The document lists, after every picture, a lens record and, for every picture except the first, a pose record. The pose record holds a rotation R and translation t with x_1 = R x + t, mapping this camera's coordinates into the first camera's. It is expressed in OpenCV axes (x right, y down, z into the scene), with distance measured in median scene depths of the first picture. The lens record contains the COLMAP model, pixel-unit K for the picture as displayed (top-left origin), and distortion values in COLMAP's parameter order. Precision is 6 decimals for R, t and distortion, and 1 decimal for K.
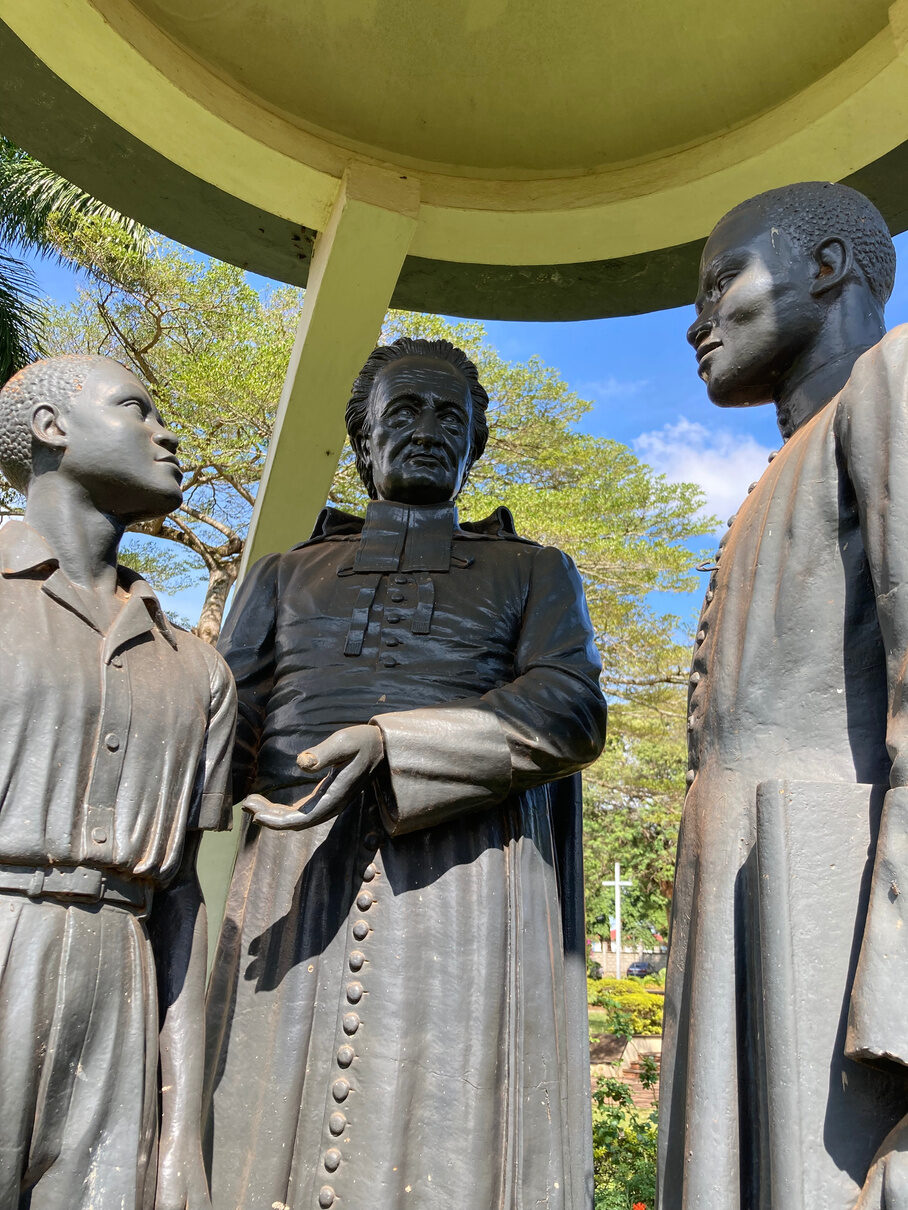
lens RADIAL K [[995.8, 0, 477.1], [0, 995.8, 604.3], [0, 0, 1]] dist [0.055813, -0.093342]
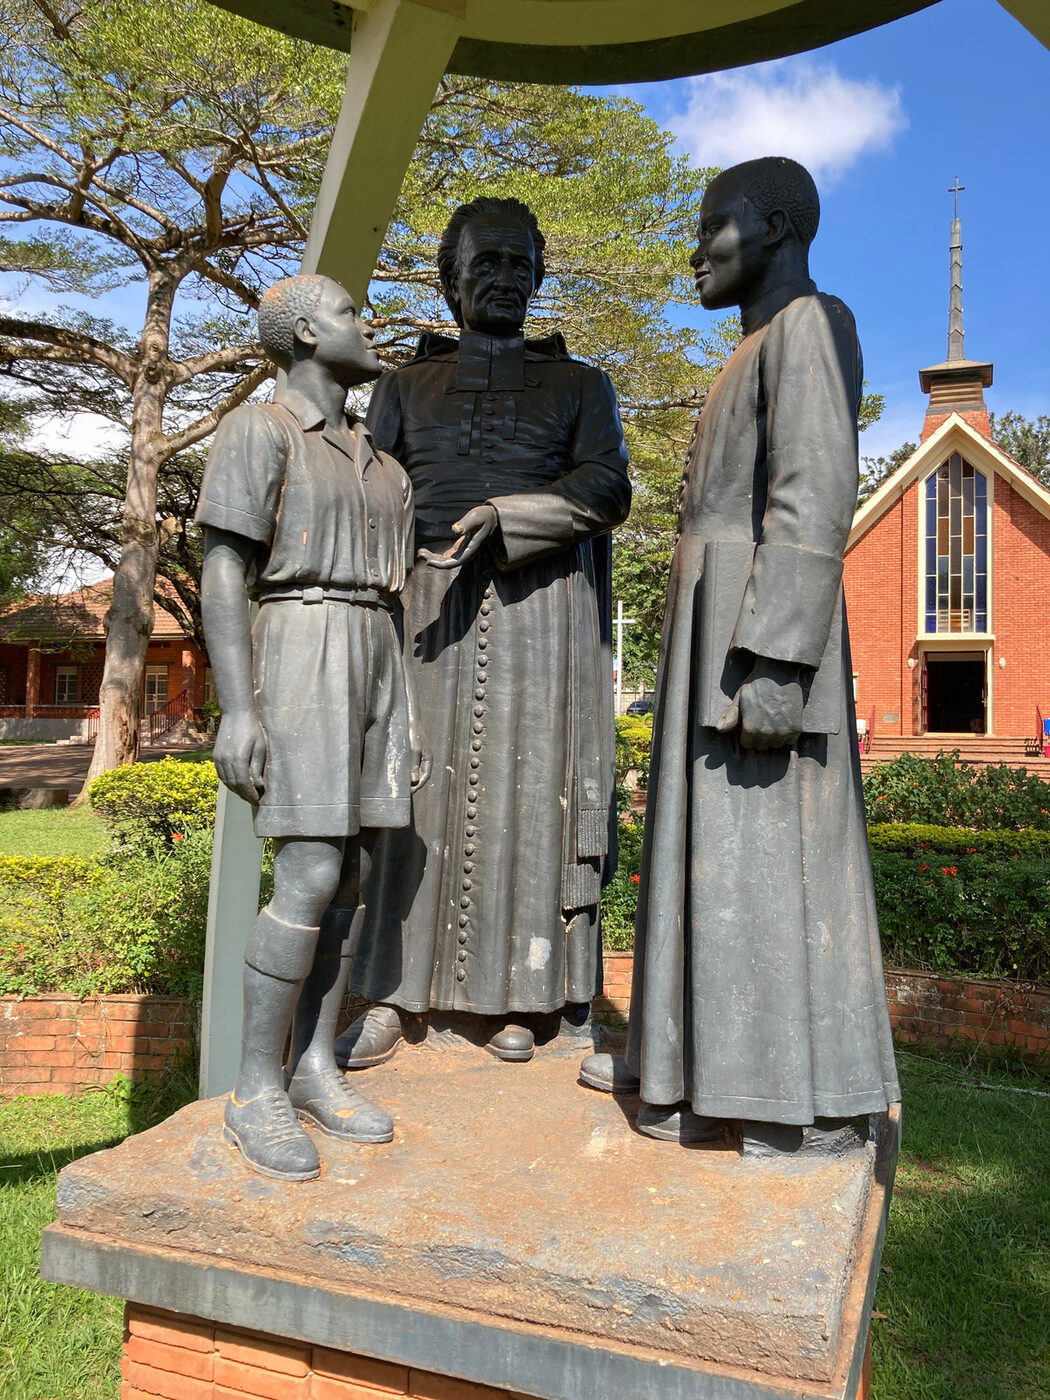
lens RADIAL K [[1105.1, 0, 525.0], [0, 1105.1, 700.0], [0, 0, 1]] dist [0.121902, -0.243859]
pose [[0.998594, -0.023838, 0.047350, -0.138207], [0.006674, 0.942622, 0.333794, -0.181486], [-0.052590, -0.333009, 0.941456, -0.806030]]
